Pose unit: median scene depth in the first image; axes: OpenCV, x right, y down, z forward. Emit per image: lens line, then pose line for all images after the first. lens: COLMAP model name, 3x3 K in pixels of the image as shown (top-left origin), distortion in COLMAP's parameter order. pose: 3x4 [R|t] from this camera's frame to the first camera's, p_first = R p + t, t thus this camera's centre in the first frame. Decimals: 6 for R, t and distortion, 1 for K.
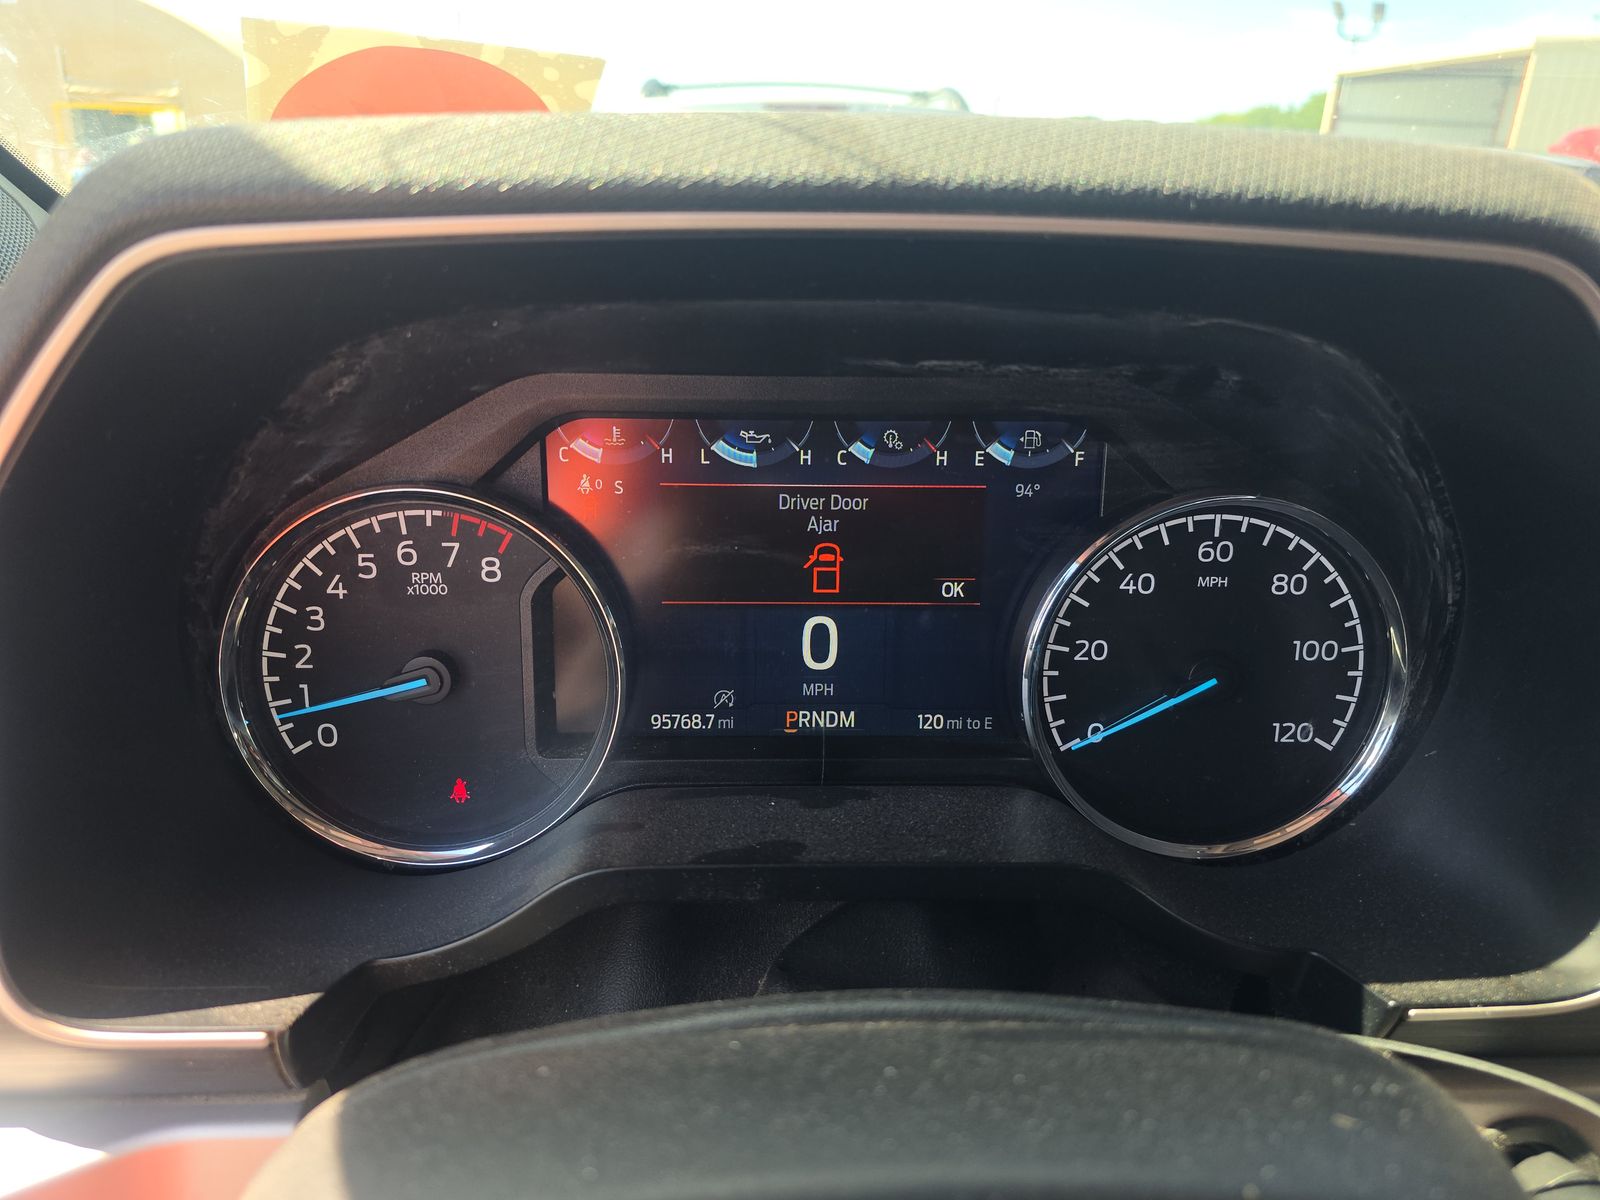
lens RADIAL K [[1144.5, 0, 800.0], [0, 1144.5, 600.0], [0, 0, 1]] dist [0.080436, -0.080133]
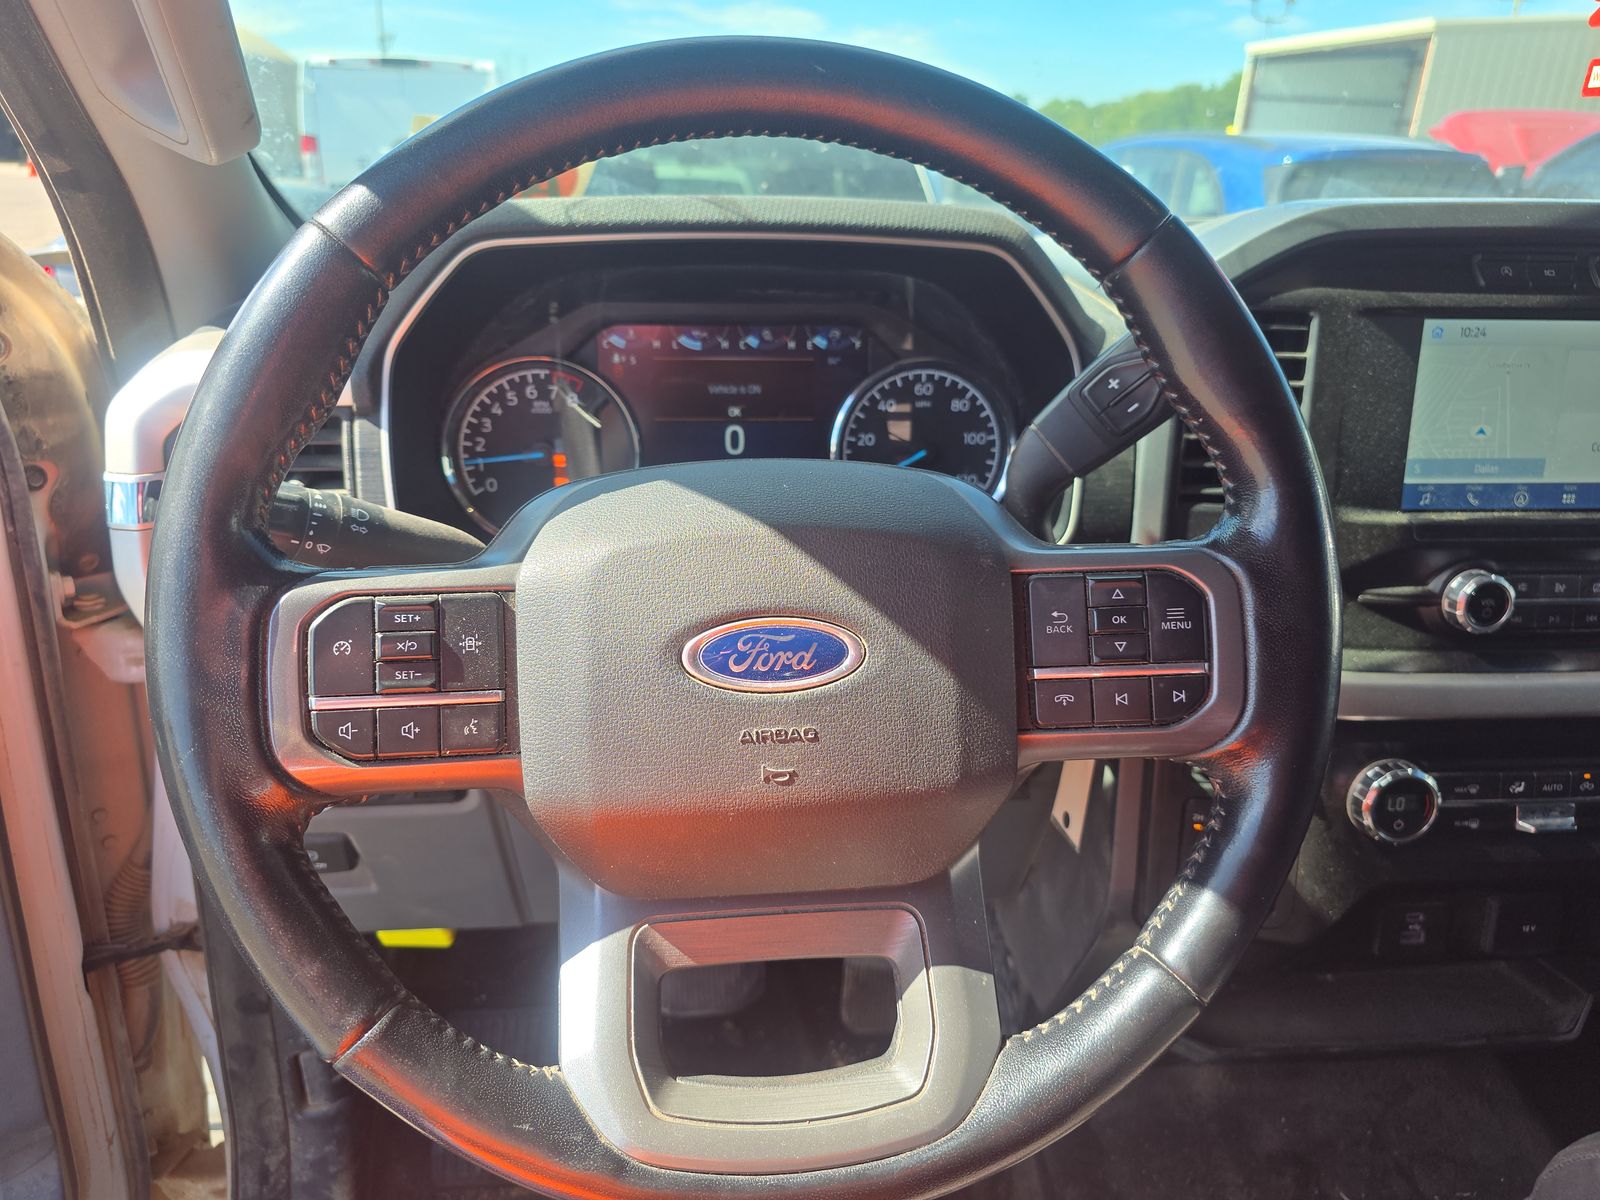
lens RADIAL K [[1144.5, 0, 800.0], [0, 1144.5, 600.0], [0, 0, 1]] dist [0.080436, -0.080133]
pose [[0.998429, -0.020488, 0.052154, 0.022391], [0.019609, 0.999658, 0.017309, 0.298467], [-0.052491, -0.016259, 0.998489, -1.061356]]
